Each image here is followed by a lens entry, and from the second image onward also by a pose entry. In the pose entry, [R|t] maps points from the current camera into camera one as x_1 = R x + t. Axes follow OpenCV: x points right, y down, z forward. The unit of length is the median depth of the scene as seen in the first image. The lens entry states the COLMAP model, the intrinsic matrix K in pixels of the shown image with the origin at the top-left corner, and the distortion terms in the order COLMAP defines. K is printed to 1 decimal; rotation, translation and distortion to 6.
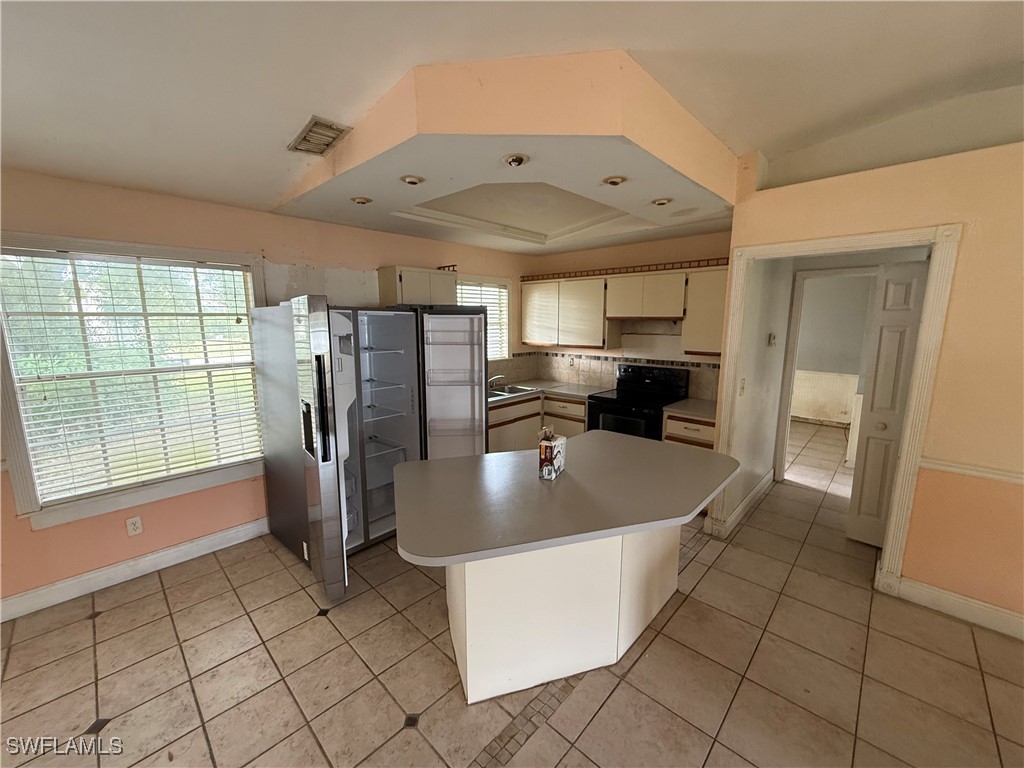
lens RADIAL K [[409.6, 0, 512.0], [0, 409.6, 384.0], [0, 0, 1]] dist [-0.001281, -0.000293]
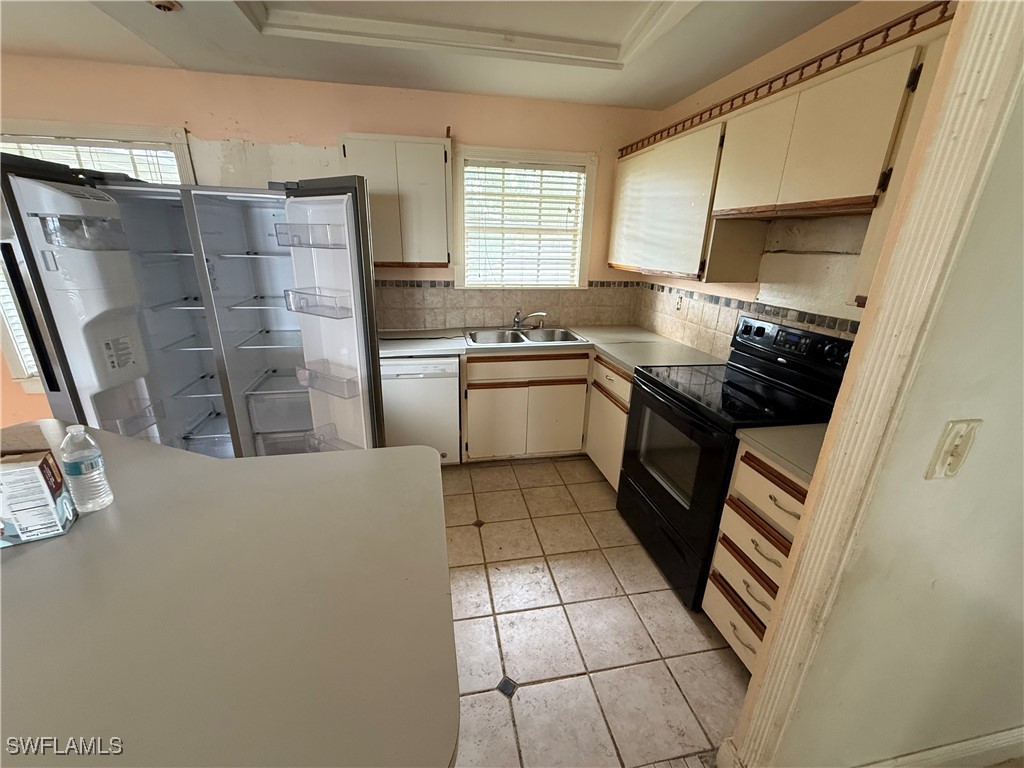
lens RADIAL K [[409.6, 0, 512.0], [0, 409.6, 384.0], [0, 0, 1]] dist [-0.001281, -0.000293]
pose [[0.813860, 0.206087, -0.543286, 0.315328], [-0.111721, 0.973045, 0.201747, -0.036370], [0.570219, -0.103498, 0.814947, 0.428688]]
